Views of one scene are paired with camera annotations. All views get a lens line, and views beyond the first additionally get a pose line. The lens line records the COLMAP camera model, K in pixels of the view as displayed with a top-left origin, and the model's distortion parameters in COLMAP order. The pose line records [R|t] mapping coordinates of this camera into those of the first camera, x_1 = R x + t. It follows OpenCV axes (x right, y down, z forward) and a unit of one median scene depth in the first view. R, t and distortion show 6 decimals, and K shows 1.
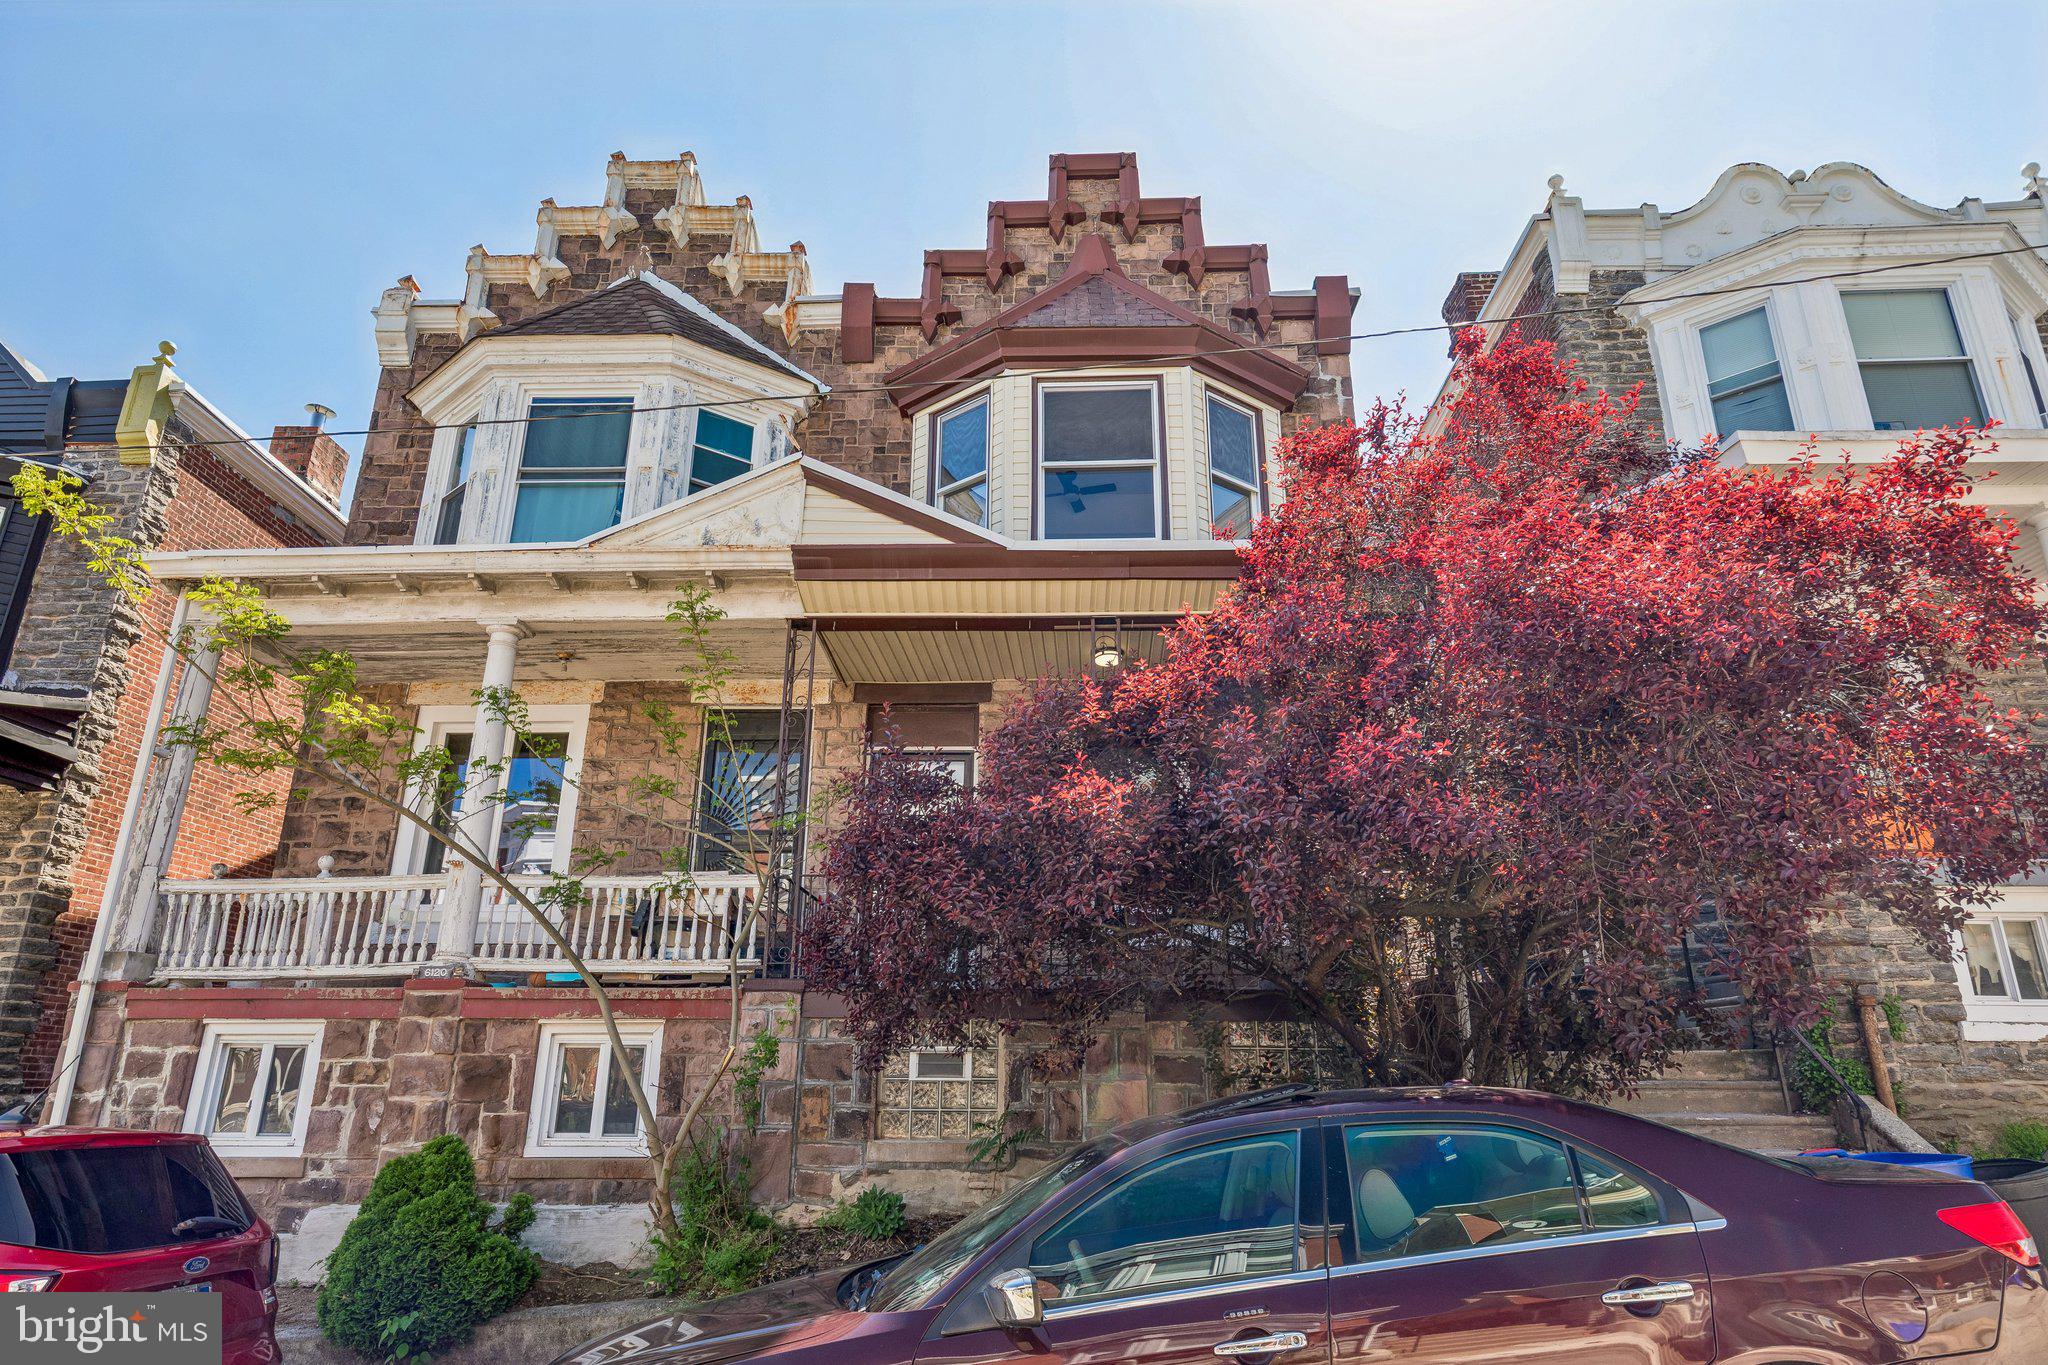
lens RADIAL K [[1195.5, 0, 1022.4], [0, 1195.5, 644.6], [0, 0, 1]] dist [-0.000741, -0.000889]
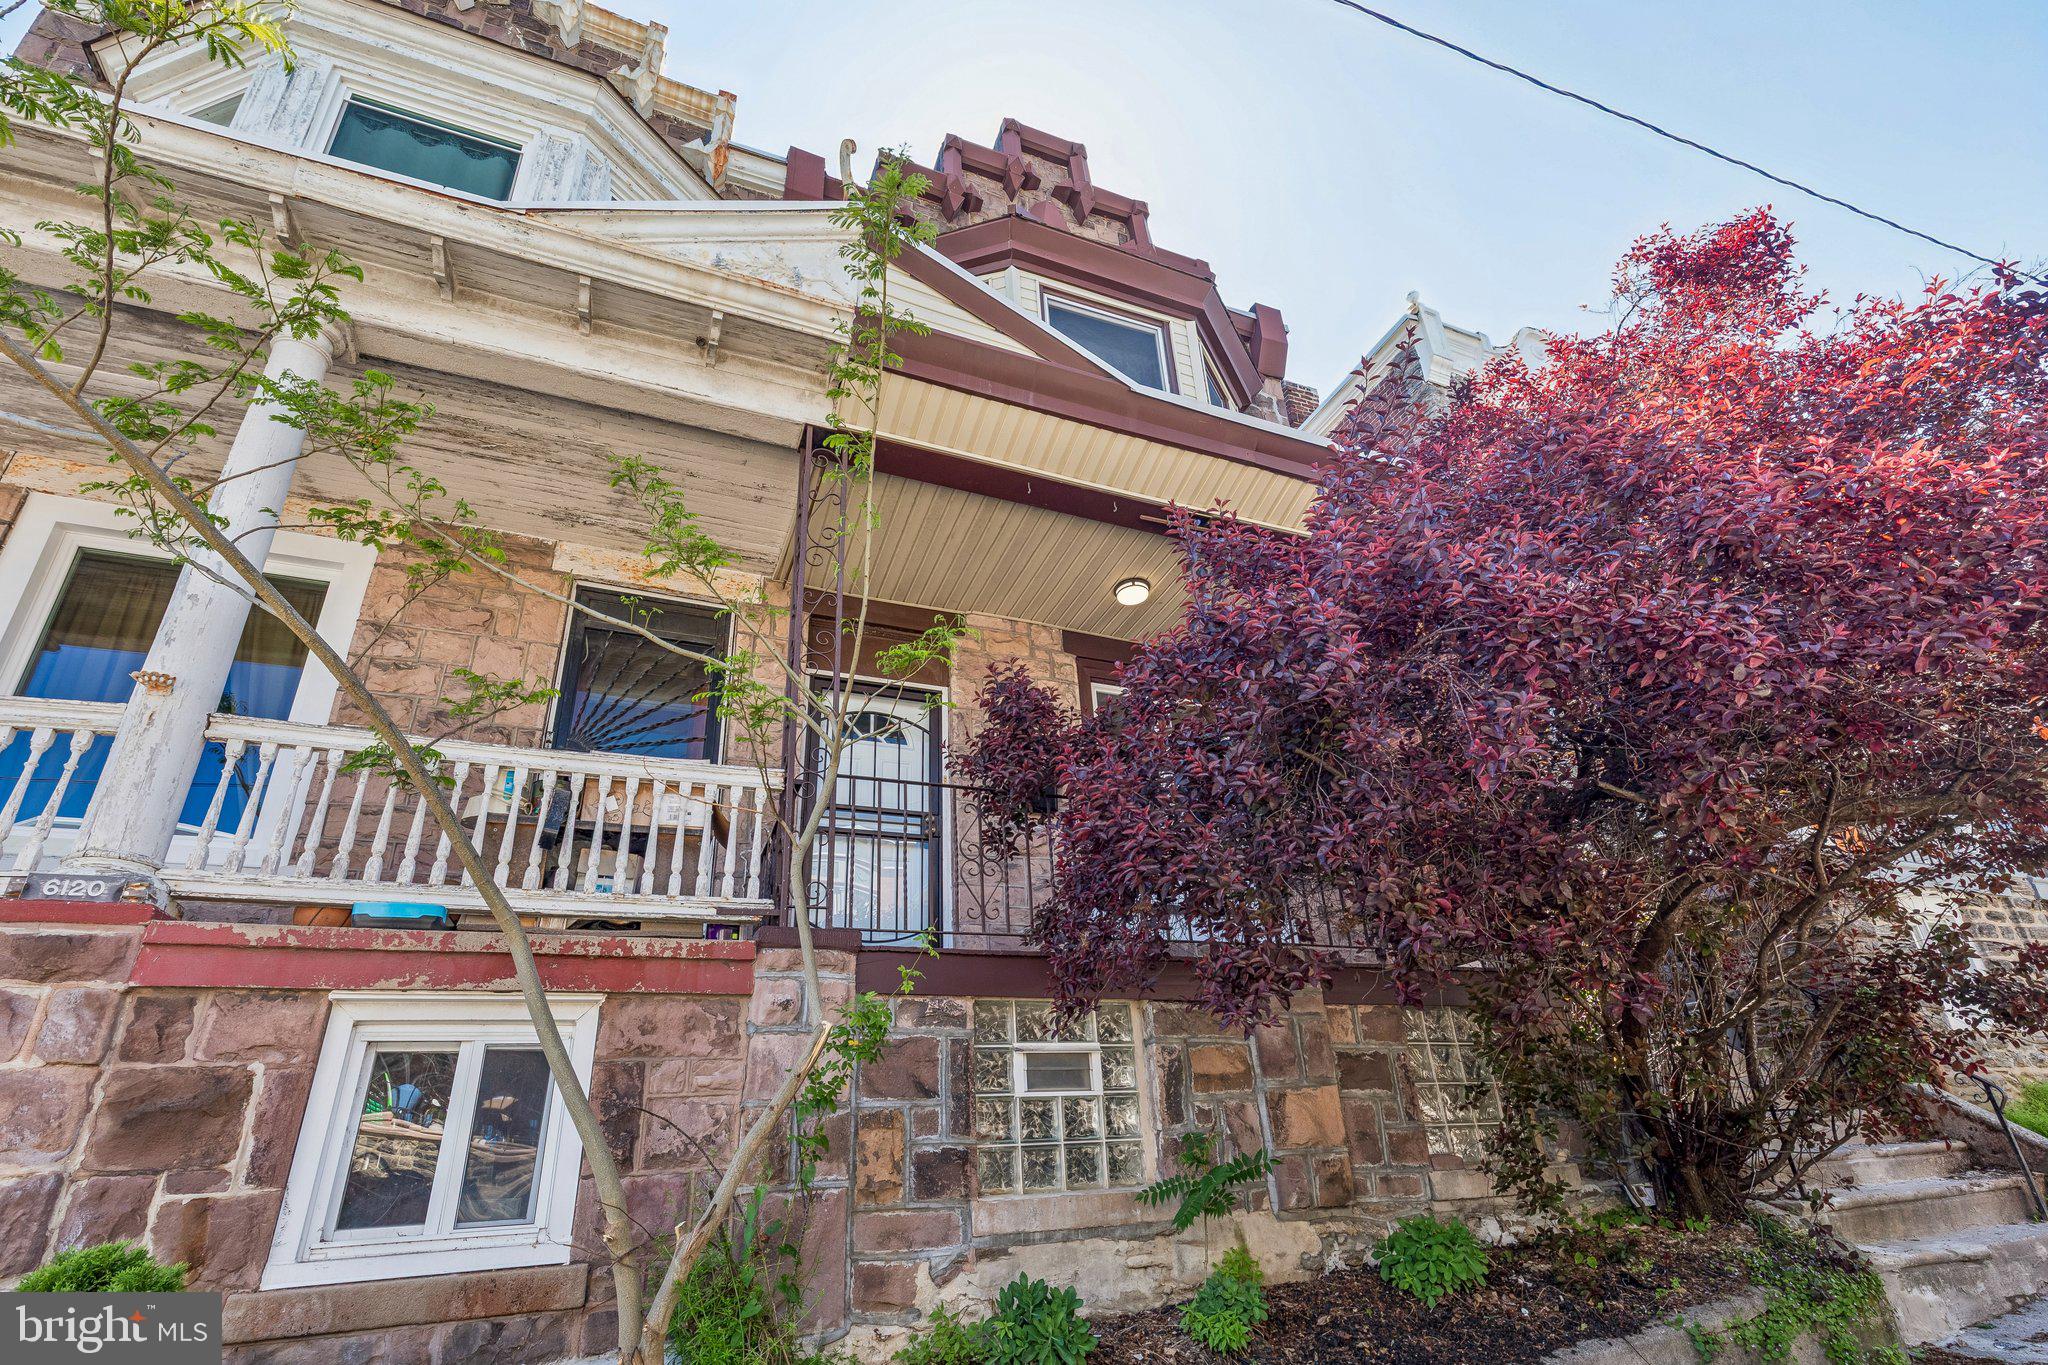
lens RADIAL K [[979.3, 0, 1024.0], [0, 979.3, 682.5], [0, 0, 1]] dist [0.004573, 0.000557]
pose [[0.906676, 0.142827, 0.396912, -0.326066], [-0.096332, 0.986177, -0.134817, 0.216032], [-0.410681, 0.084001, 0.907902, 0.504457]]
